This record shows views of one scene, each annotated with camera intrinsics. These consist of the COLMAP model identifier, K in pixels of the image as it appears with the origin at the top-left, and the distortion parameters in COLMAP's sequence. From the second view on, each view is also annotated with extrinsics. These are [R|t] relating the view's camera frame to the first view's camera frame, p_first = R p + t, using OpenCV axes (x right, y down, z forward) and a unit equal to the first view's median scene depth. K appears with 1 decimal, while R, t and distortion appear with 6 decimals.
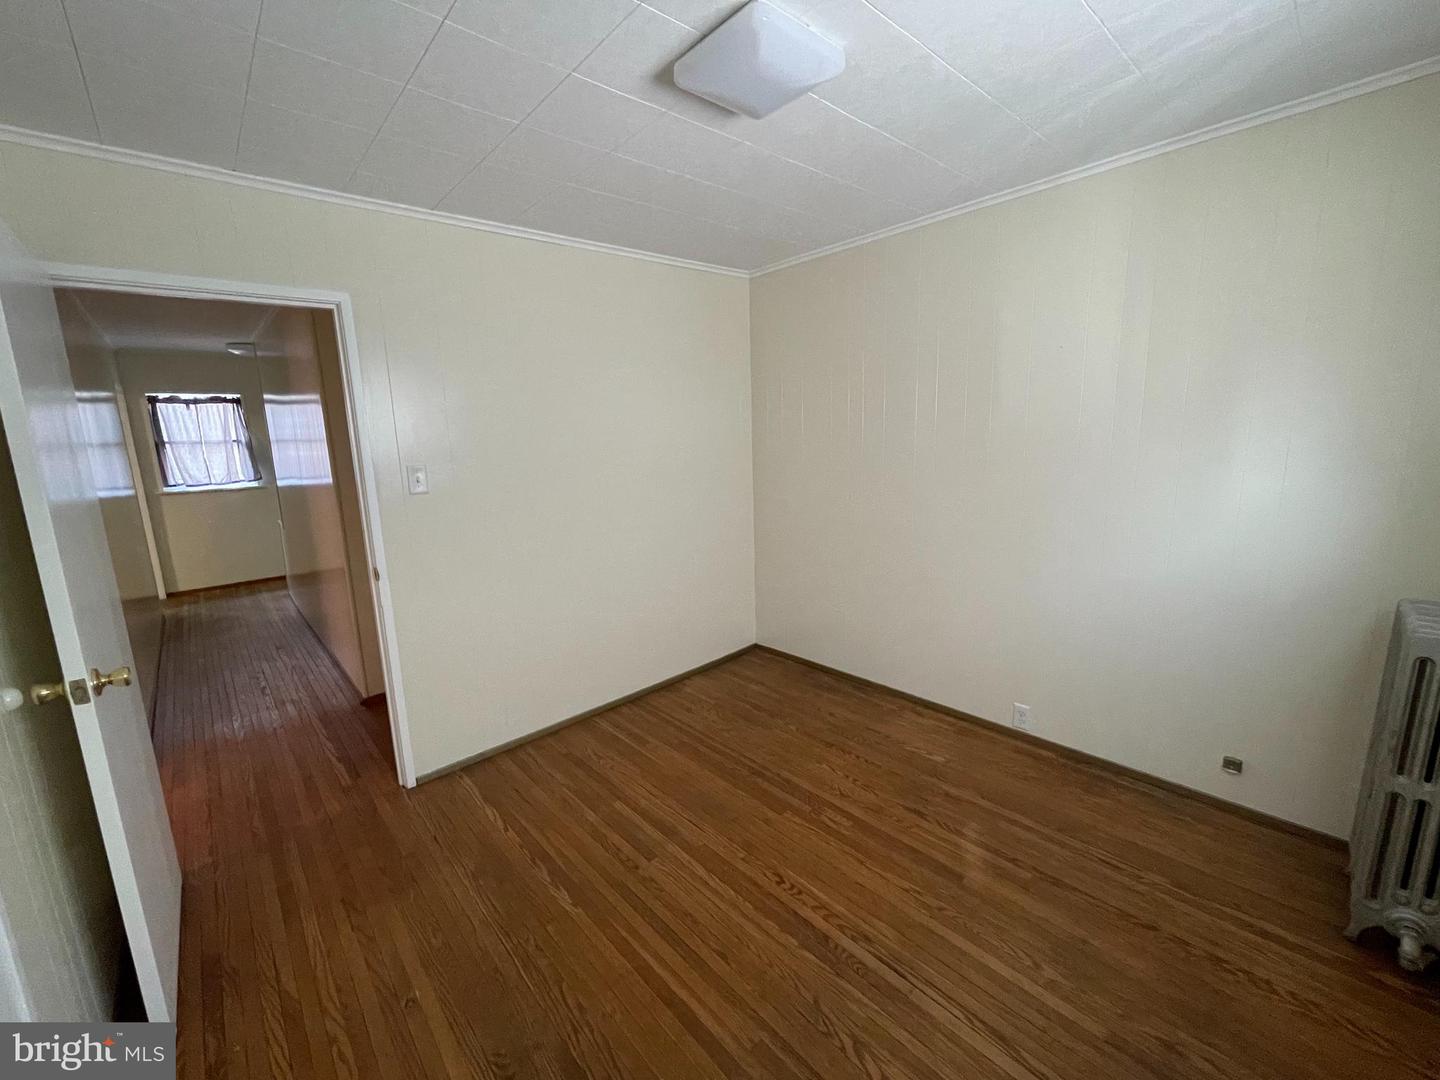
lens RADIAL K [[586.4, 0, 715.5], [0, 586.4, 540.3], [0, 0, 1]] dist [-0.006169, 0.003584]
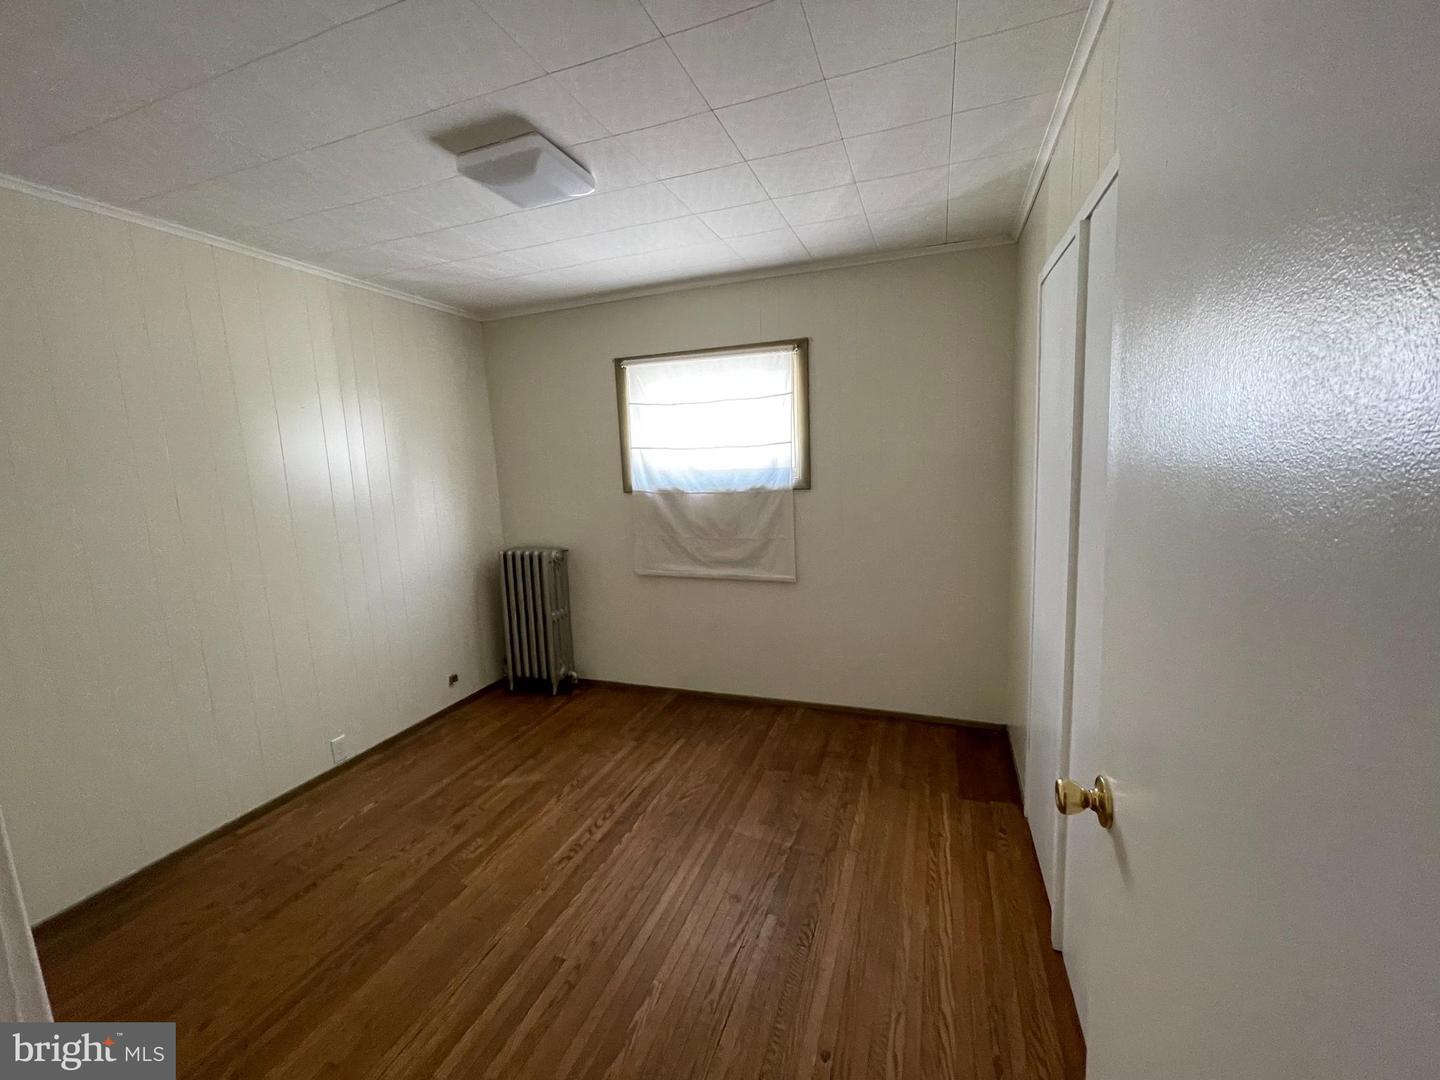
lens RADIAL K [[586.4, 0, 715.5], [0, 586.4, 540.3], [0, 0, 1]] dist [-0.006169, 0.003584]
pose [[-0.462715, -0.066208, 0.884031, -0.892859], [0.221519, 0.956938, 0.187615, -0.135486], [-0.858385, 0.282642, -0.428123, 0.980143]]
